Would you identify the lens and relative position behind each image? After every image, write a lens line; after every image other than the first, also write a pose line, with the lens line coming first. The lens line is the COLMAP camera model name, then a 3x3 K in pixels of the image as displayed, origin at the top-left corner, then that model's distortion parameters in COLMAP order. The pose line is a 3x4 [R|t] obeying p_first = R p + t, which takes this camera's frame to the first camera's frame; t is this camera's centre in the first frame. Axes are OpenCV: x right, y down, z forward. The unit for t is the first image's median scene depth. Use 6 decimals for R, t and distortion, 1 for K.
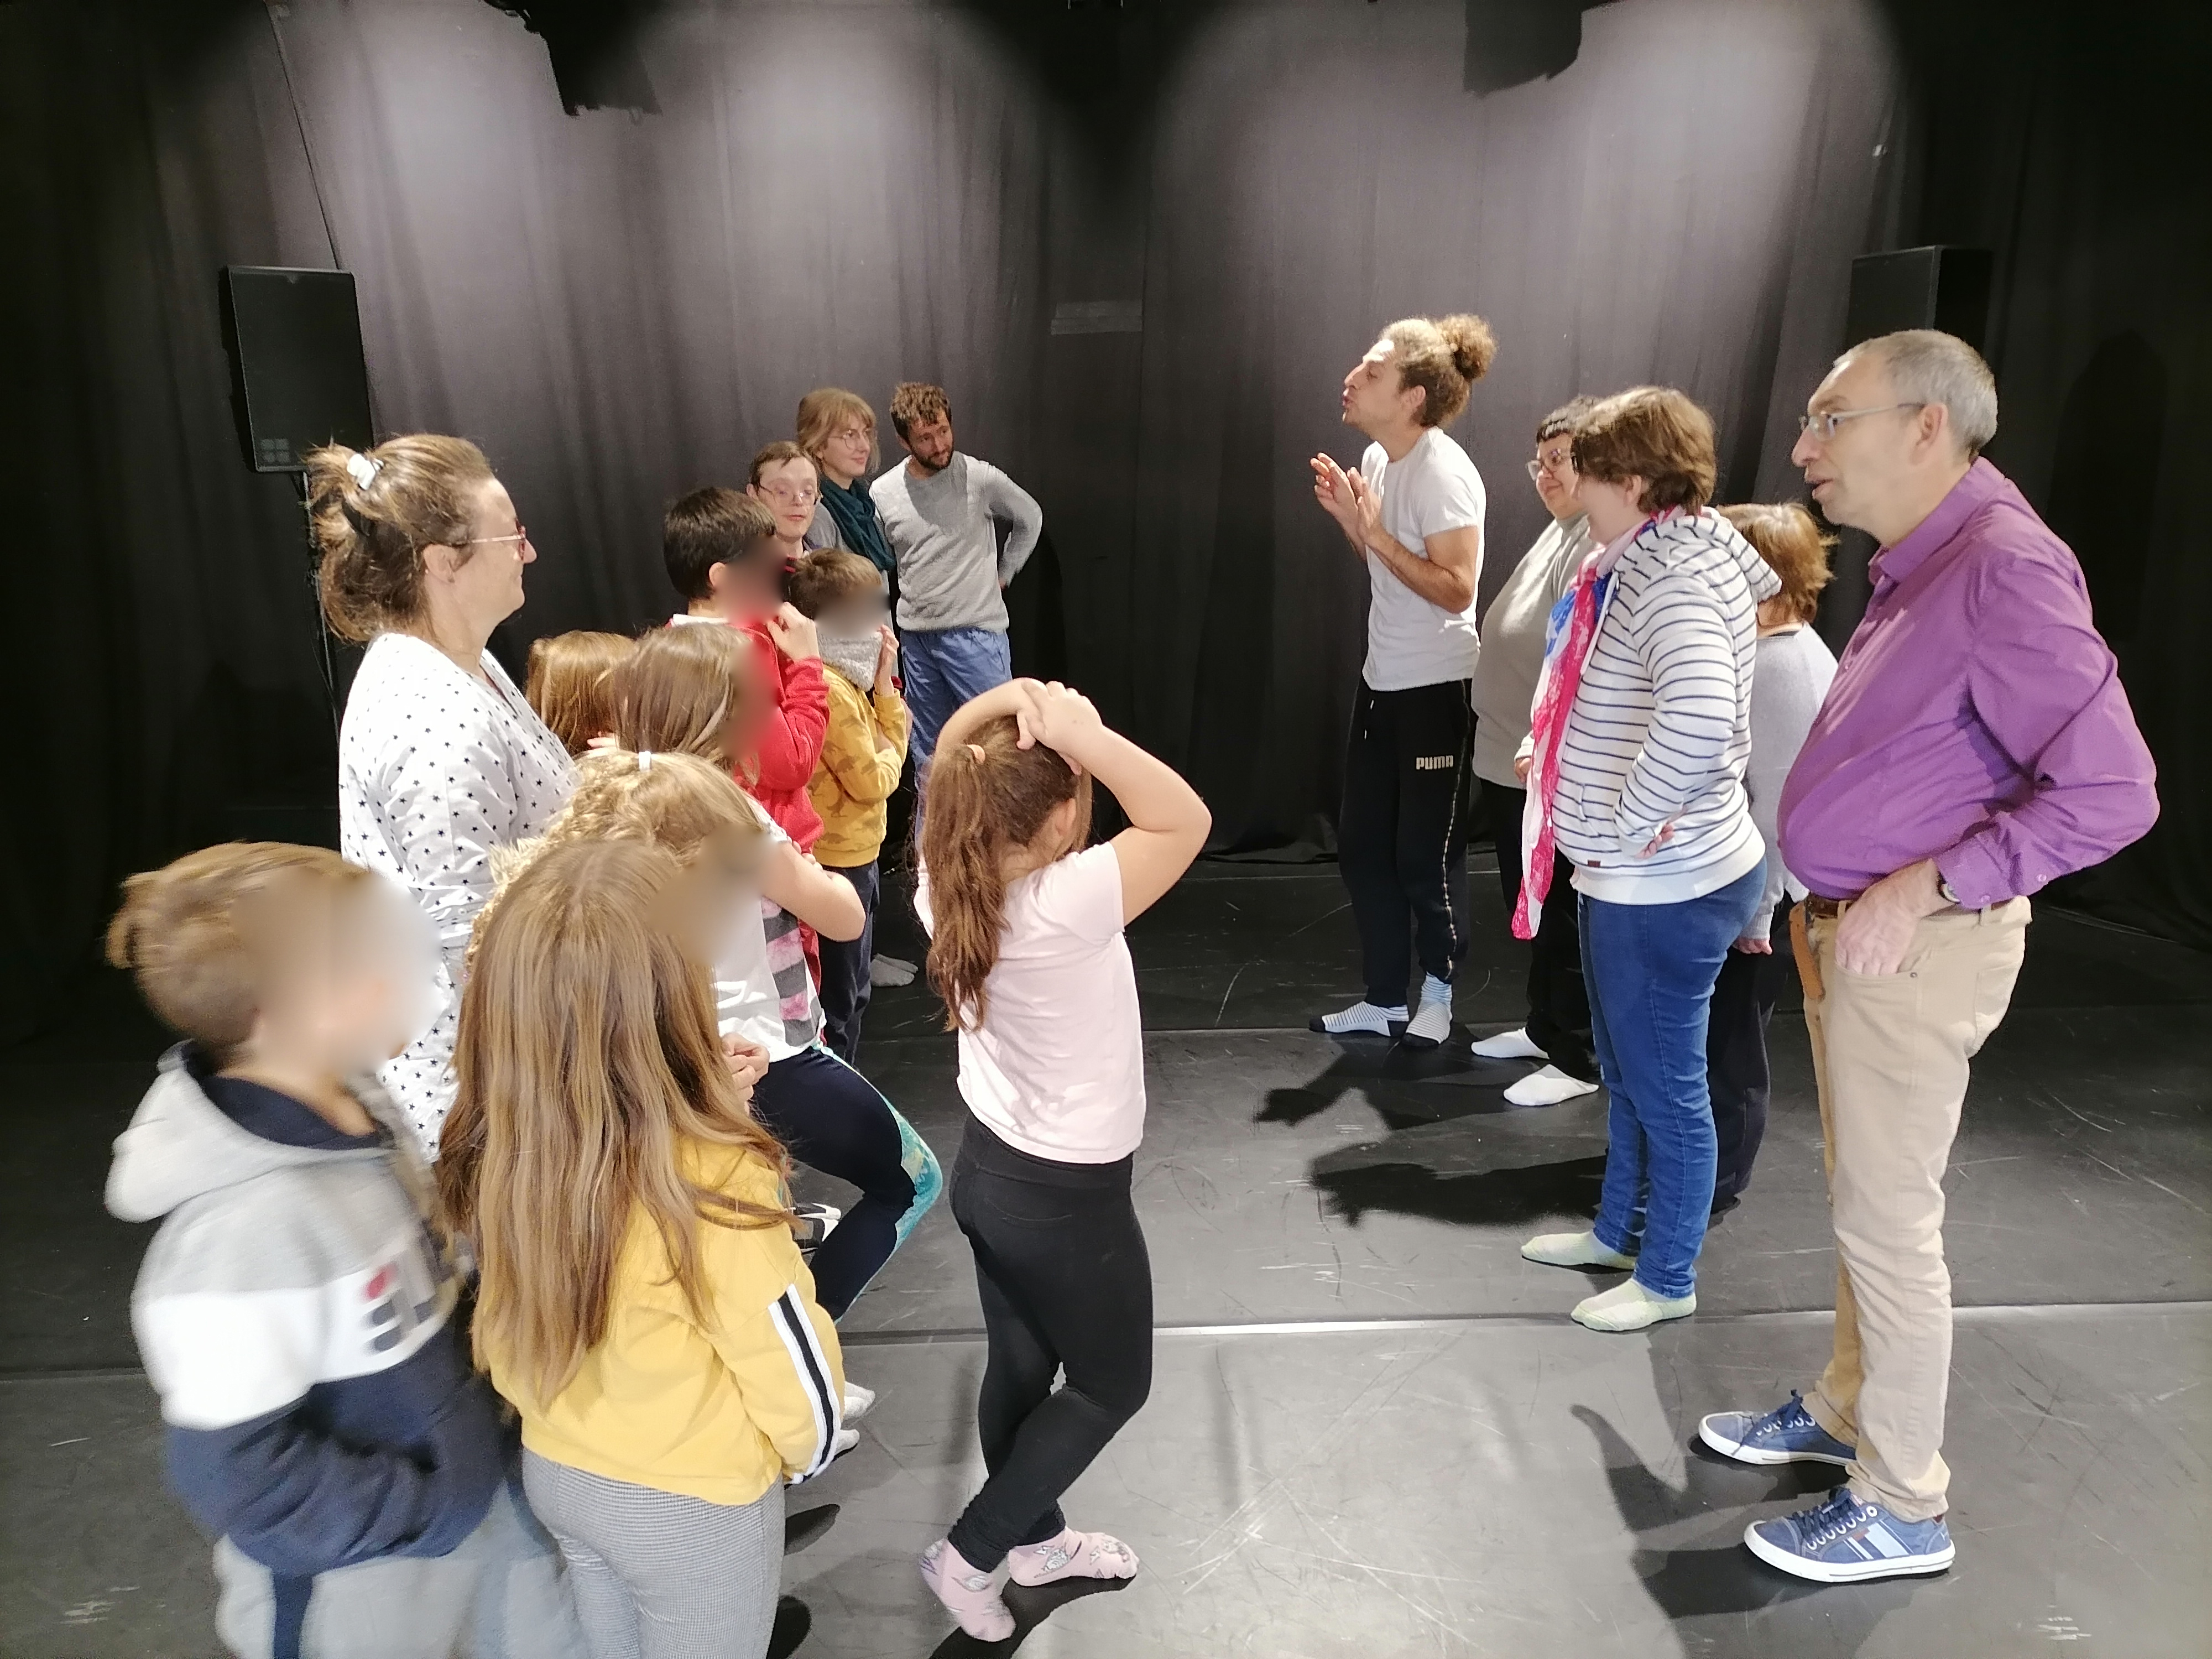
lens RADIAL K [[1663.3, 0, 1091.3], [0, 1663.3, 829.1], [0, 0, 1]] dist [0.042017, -0.015898]
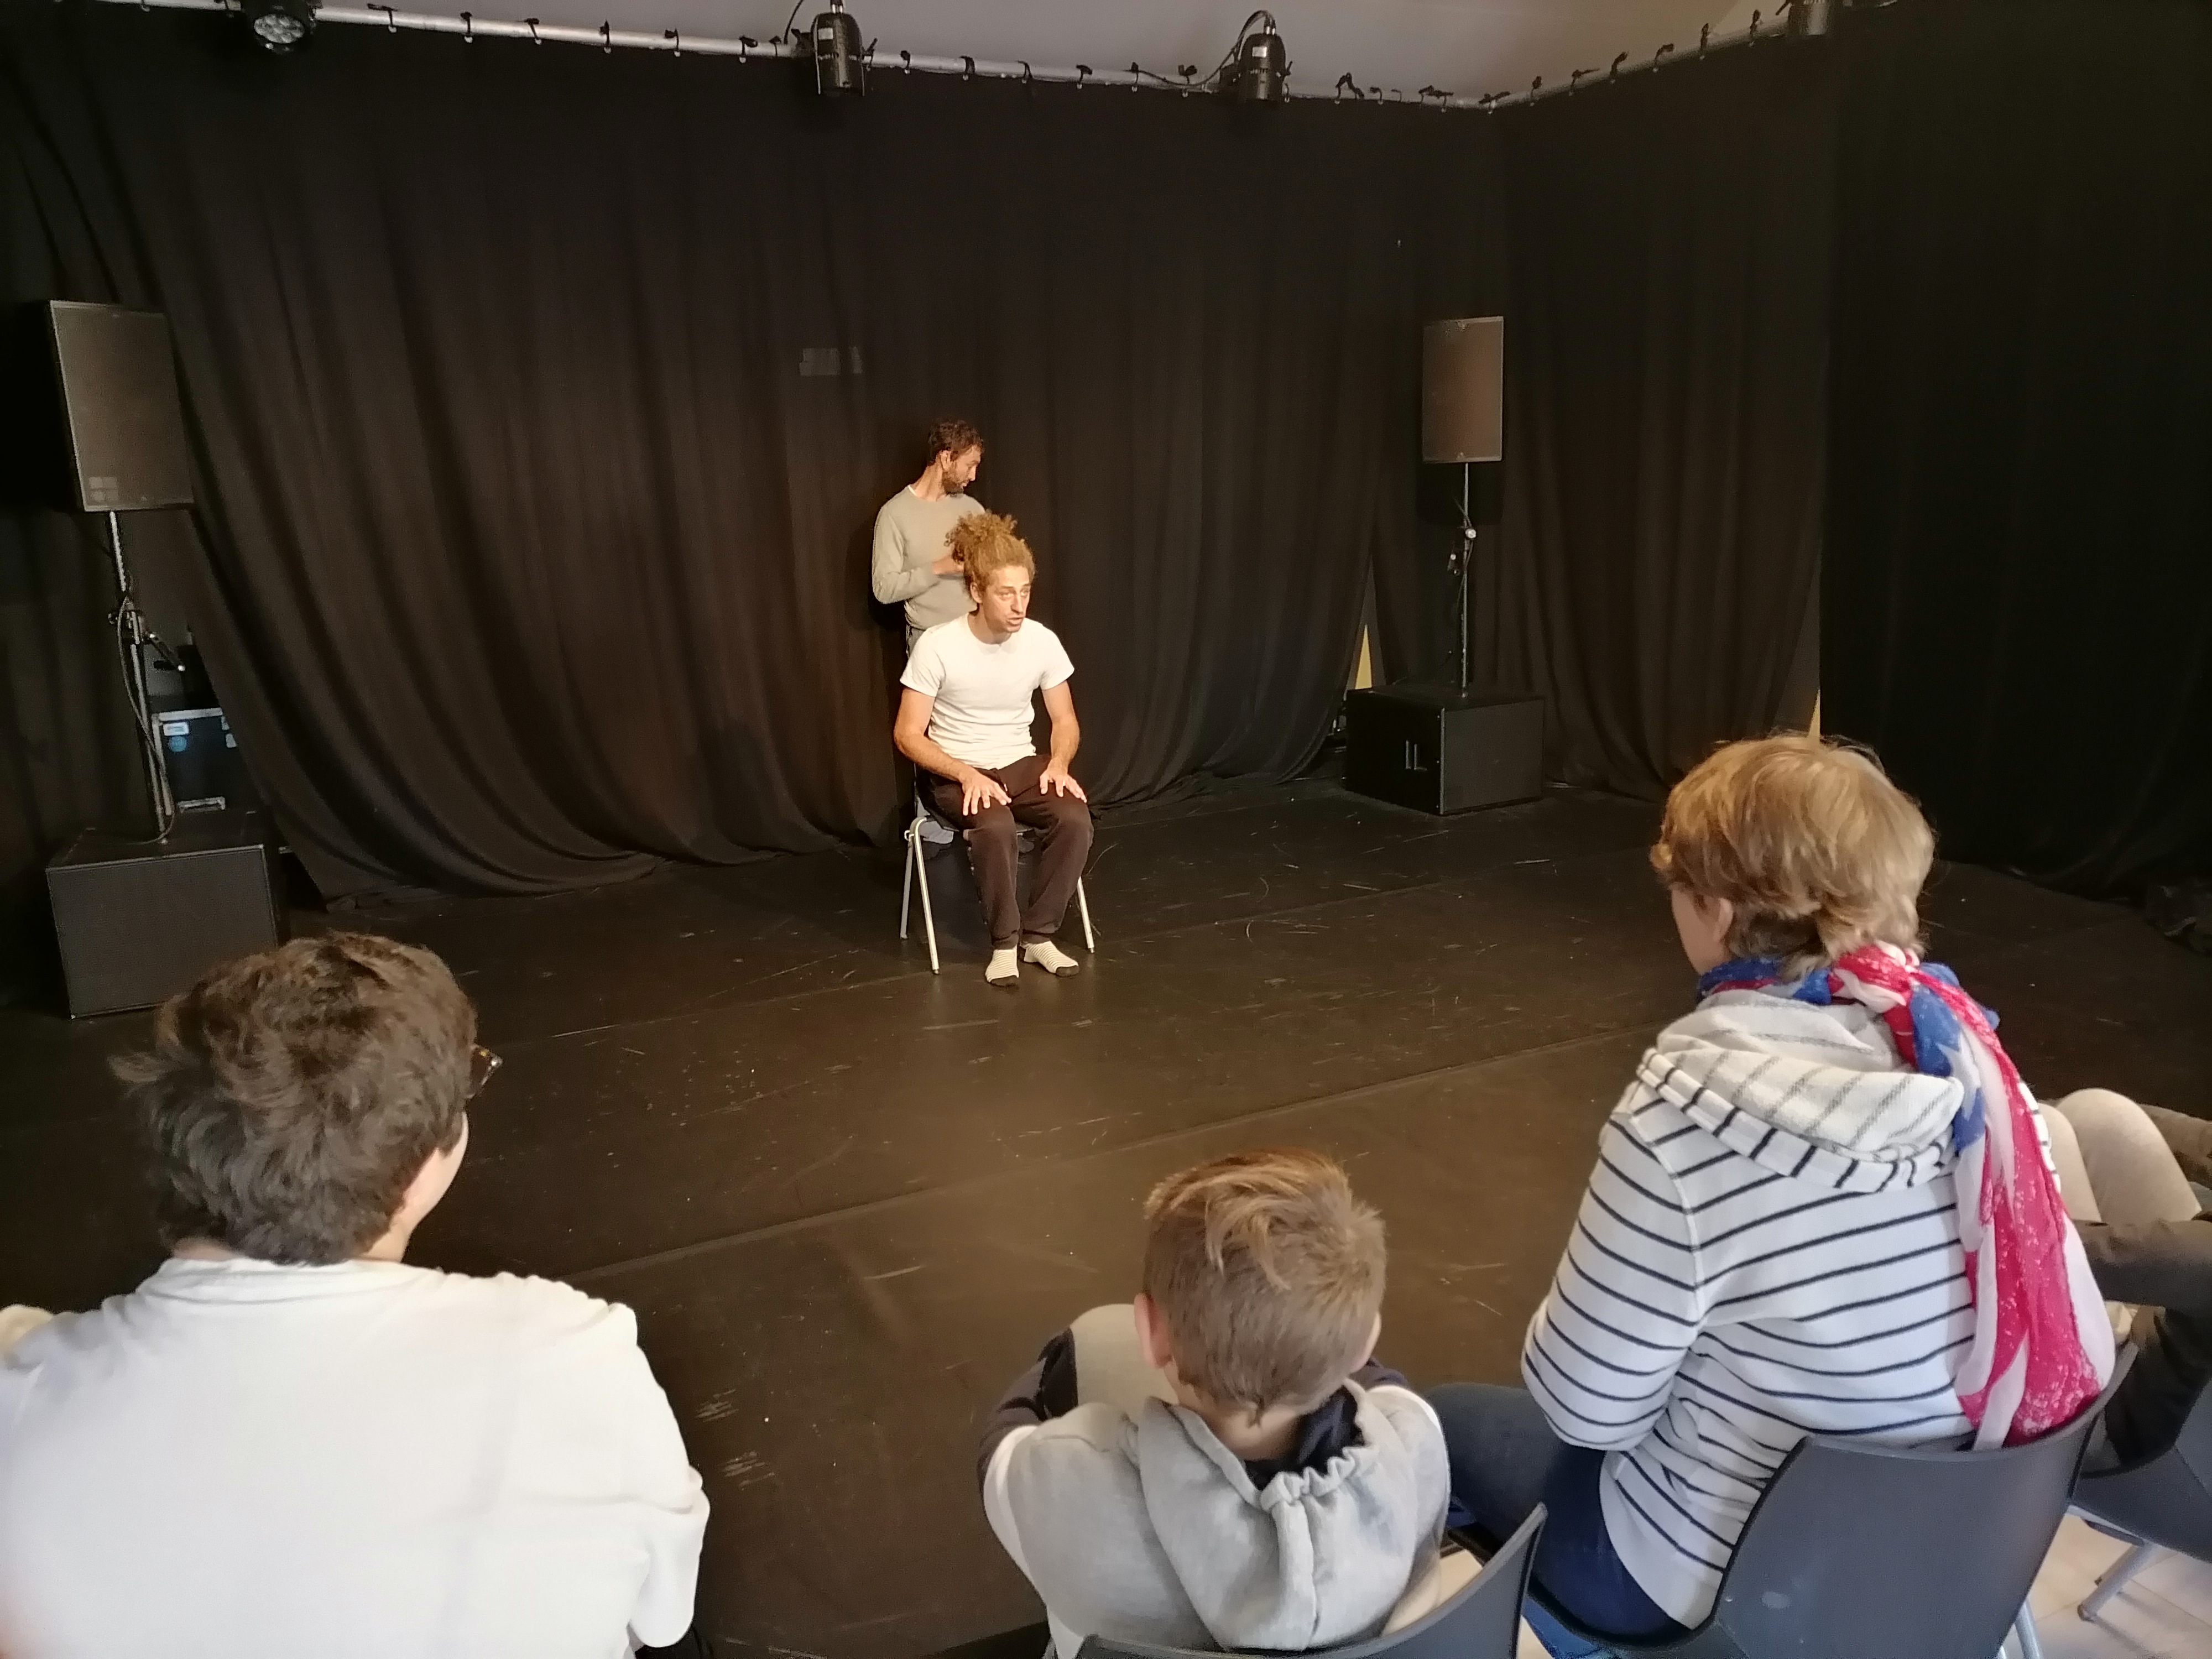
lens RADIAL K [[1663.3, 0, 1102.8], [0, 1663.3, 823.4], [0, 0, 1]] dist [0.042017, -0.015898]
pose [[0.904656, -0.107636, 0.412325, -0.388523], [0.121977, 0.992496, -0.008535, 0.043079], [-0.408312, 0.058016, 0.910997, -0.102902]]
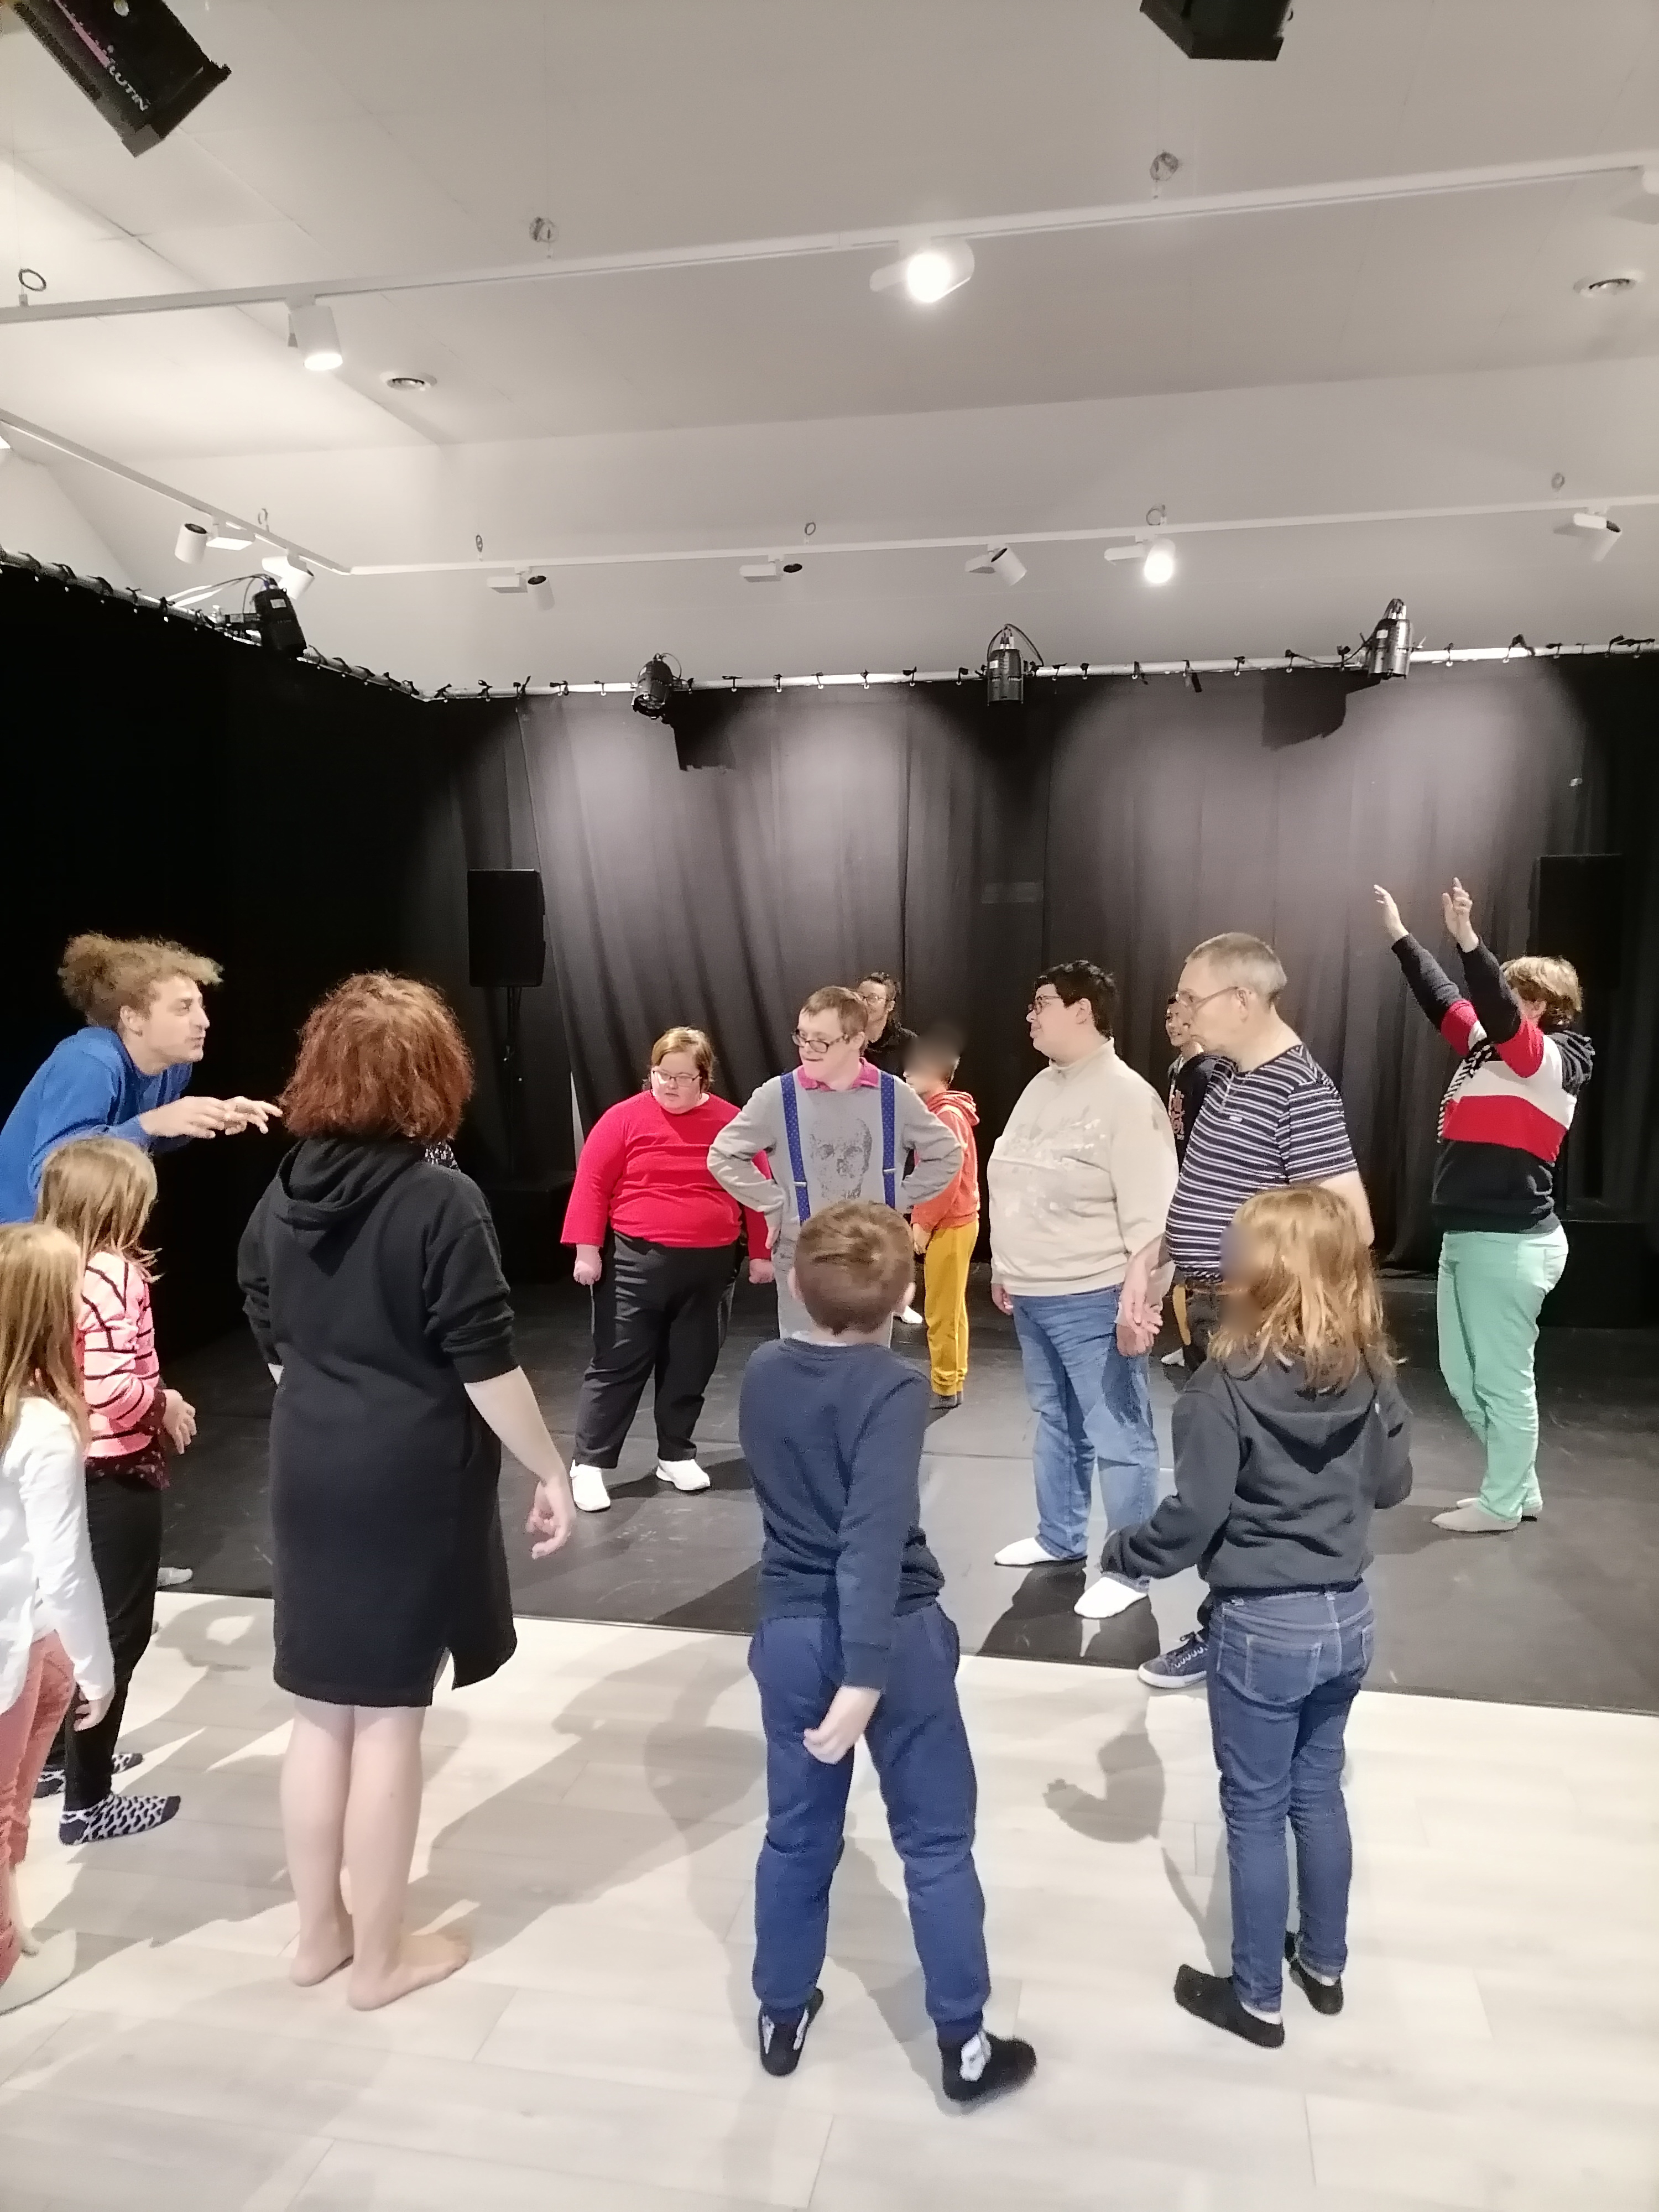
lens RADIAL K [[1663.3, 0, 806.5], [0, 1663.3, 1101.0], [0, 0, 1]] dist [0.042017, -0.015898]
pose [[0.974405, 0.030616, -0.222704, 0.189345], [-0.063894, 0.987542, -0.143797, 0.120105], [0.215528, 0.154346, 0.964223, -0.517867]]
